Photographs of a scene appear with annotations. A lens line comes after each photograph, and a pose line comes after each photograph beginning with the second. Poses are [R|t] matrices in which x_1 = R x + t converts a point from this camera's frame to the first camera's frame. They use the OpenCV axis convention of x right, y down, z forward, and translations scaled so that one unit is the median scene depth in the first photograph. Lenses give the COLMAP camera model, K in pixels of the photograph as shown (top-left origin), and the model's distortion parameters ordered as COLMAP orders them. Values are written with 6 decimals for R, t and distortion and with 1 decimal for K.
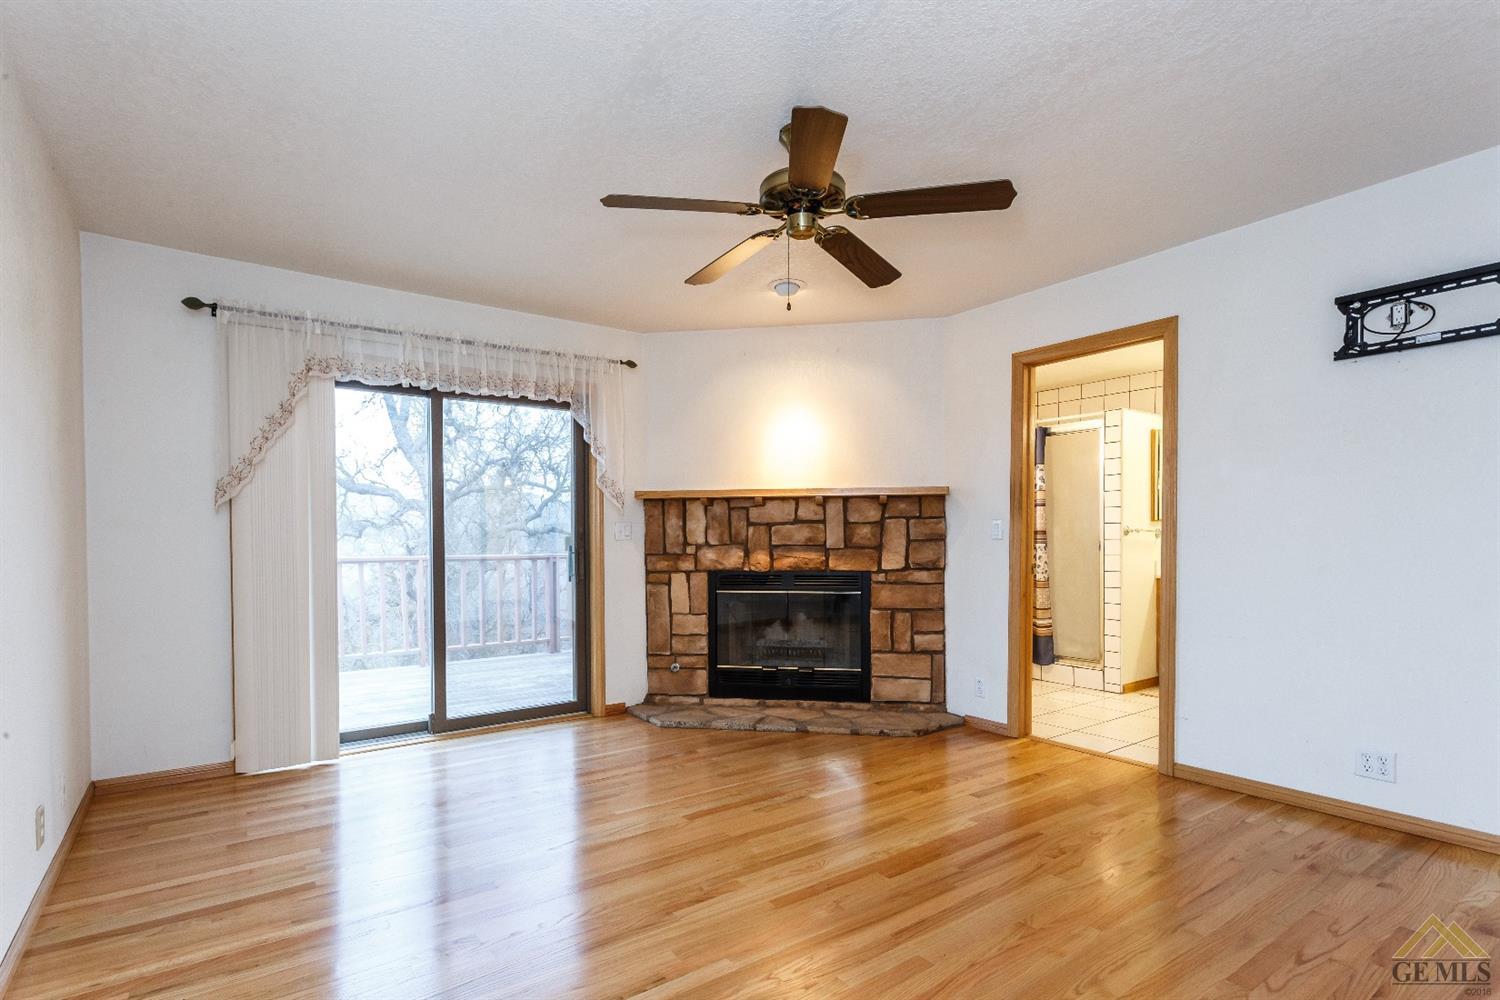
lens RADIAL K [[752.4, 0, 725.4], [0, 752.4, 550.9], [0, 0, 1]] dist [0.001703, 0.001340]
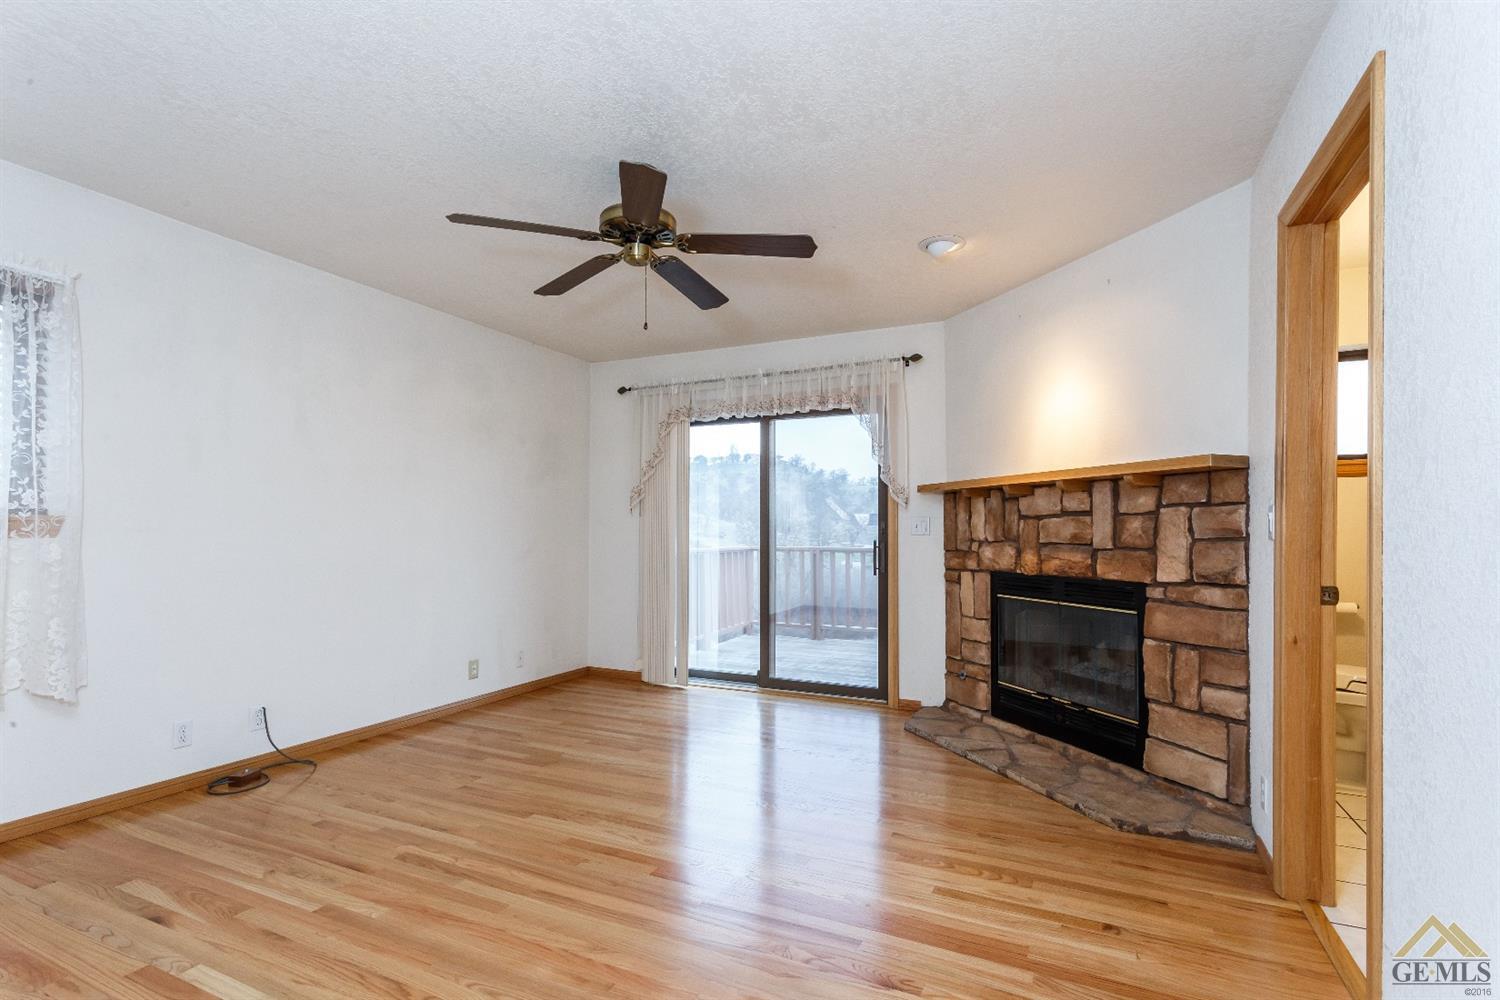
lens RADIAL K [[725.8, 0, 727.8], [0, 725.8, 523.6], [0, 0, 1]] dist [0.002723, 0.000885]
pose [[0.467747, -0.005117, -0.883847, 0.605164], [-0.019129, 0.999690, -0.015911, -0.009734], [0.883655, 0.024349, 0.467505, 0.343377]]
